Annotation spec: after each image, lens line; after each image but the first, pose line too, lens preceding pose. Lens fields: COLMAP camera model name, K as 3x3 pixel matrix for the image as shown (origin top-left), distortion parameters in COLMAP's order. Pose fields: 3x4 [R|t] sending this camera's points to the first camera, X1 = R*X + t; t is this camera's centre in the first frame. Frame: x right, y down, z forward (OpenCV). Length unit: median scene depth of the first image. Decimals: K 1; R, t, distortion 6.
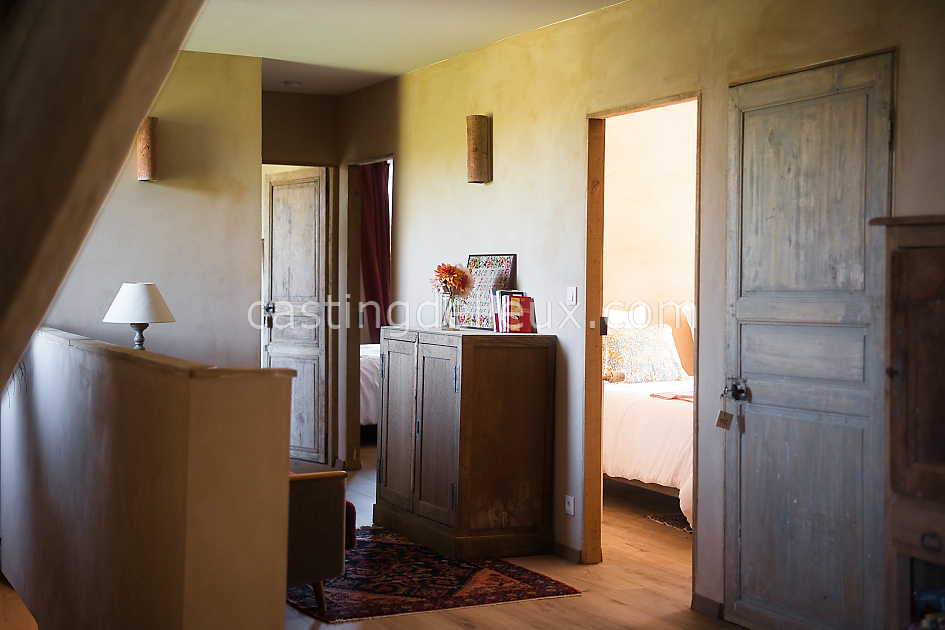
lens RADIAL K [[1376.9, 0, 472.5], [0, 1376.9, 315.0], [0, 0, 1]] dist [0.054646, 0.426491]
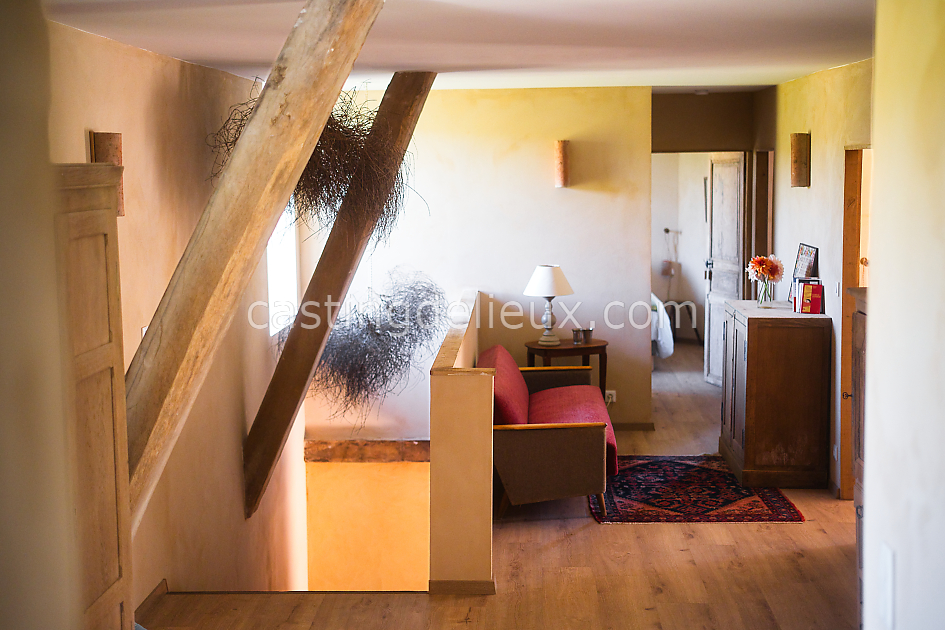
lens RADIAL K [[1376.9, 0, 472.5], [0, 1376.9, 315.0], [0, 0, 1]] dist [0.054646, 0.426491]
pose [[0.884353, 0.030394, -0.465828, 0.347131], [0.009754, 0.996457, 0.083533, -0.093520], [0.466716, -0.078417, 0.880924, -0.259024]]
